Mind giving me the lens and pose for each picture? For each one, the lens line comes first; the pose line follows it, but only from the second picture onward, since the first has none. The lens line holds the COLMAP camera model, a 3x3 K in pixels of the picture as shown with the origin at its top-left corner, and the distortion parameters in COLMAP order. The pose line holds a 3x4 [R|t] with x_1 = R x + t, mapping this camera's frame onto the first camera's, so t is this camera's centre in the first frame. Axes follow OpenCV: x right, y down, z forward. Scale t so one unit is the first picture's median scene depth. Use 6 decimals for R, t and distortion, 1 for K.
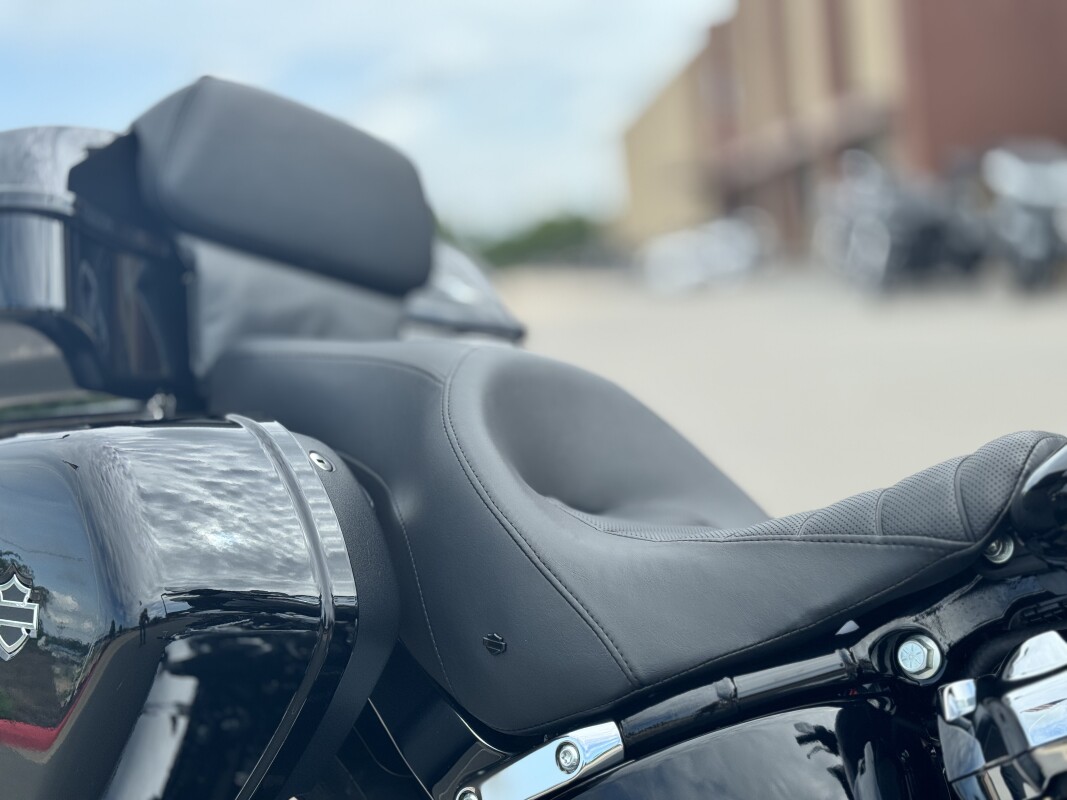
lens RADIAL K [[1479.0, 0, 533.0], [0, 1479.0, 400.4], [0, 0, 1]] dist [-0.139024, 0.000000]
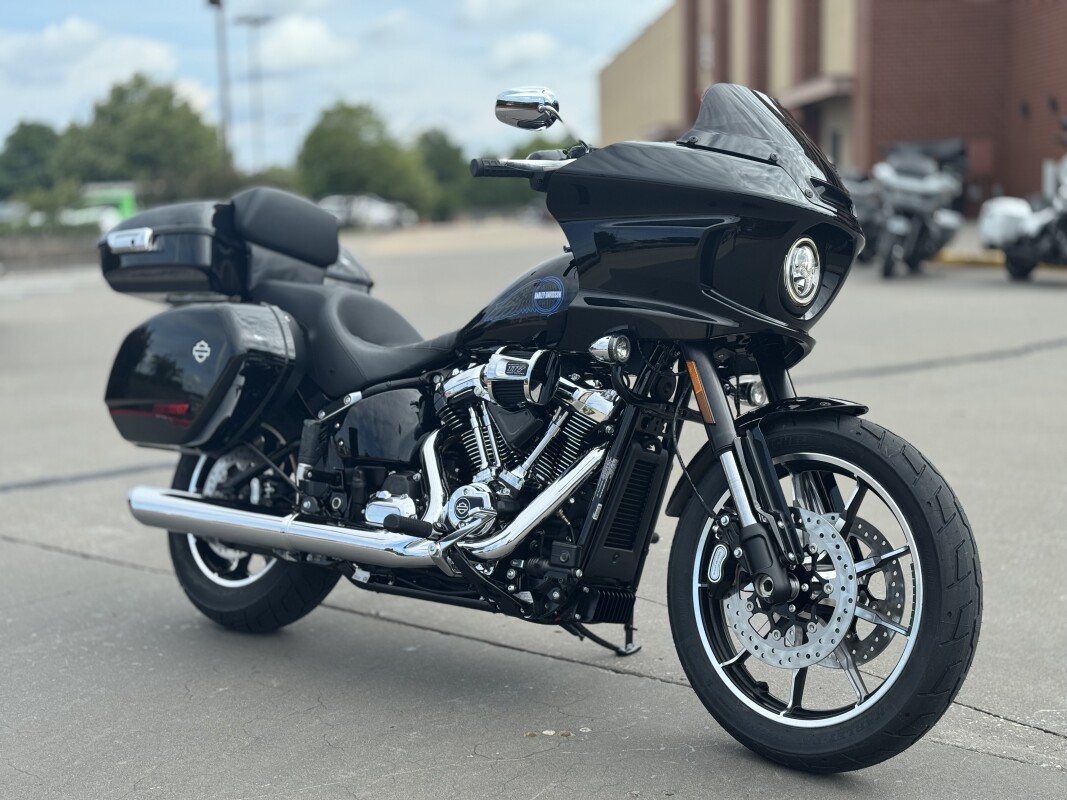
lens RADIAL K [[1479.0, 0, 534.7], [0, 1479.0, 398.8], [0, 0, 1]] dist [-0.139024, 0.000000]
pose [[0.995647, 0.090008, 0.024213, 0.343795], [-0.090825, 0.995249, 0.035070, 0.053806], [-0.020941, -0.037116, 0.999092, -2.327111]]
